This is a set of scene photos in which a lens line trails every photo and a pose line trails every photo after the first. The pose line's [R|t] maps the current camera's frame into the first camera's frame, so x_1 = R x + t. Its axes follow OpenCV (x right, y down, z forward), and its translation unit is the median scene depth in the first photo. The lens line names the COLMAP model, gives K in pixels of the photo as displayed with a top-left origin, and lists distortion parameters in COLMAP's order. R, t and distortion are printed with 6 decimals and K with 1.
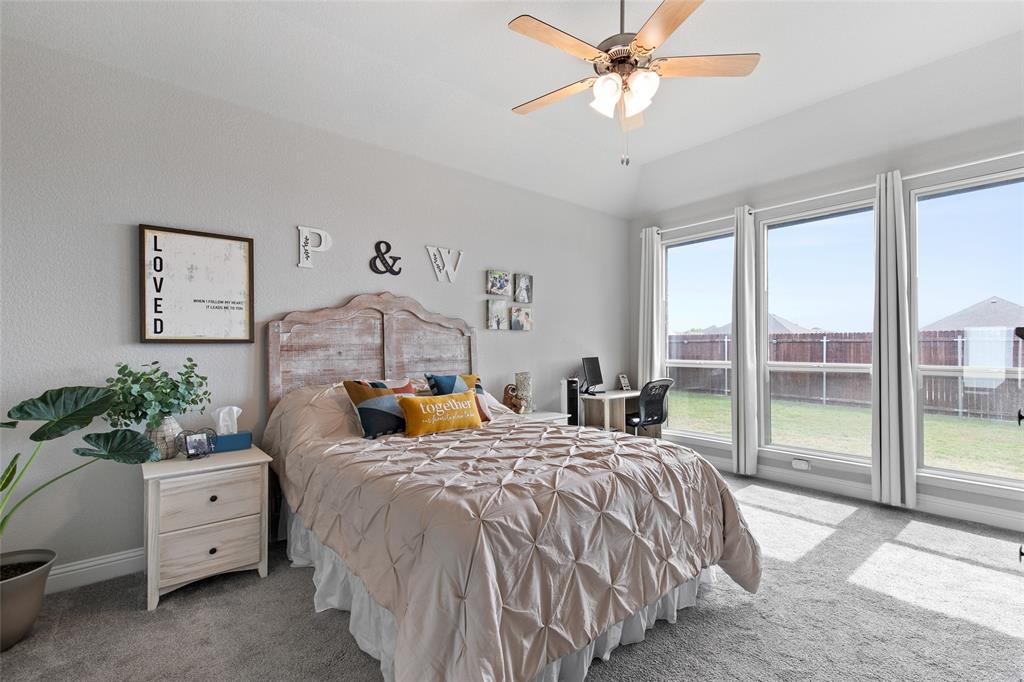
lens RADIAL K [[460.2, 0, 514.6], [0, 460.2, 345.1], [0, 0, 1]] dist [0.007275, -0.001039]
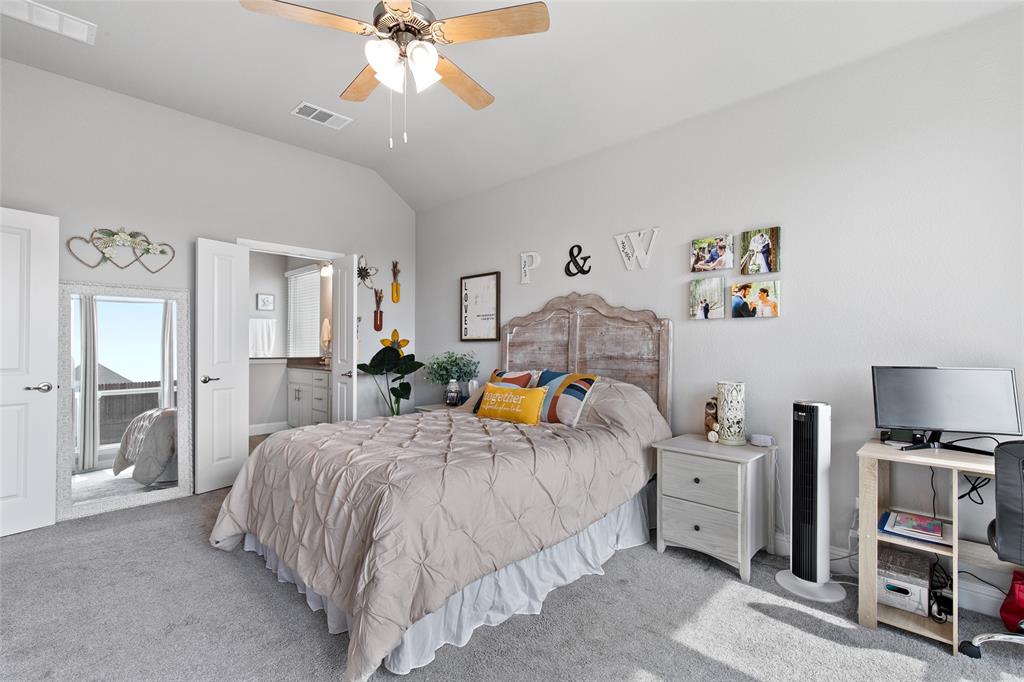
lens RADIAL K [[460.2, 0, 514.6], [0, 460.2, 345.1], [0, 0, 1]] dist [0.007275, -0.001039]
pose [[0.103023, -0.011030, -0.994618, 0.756490], [-0.012805, 0.999841, -0.012414, 0.022287], [0.994597, 0.014015, 0.102865, 0.740506]]
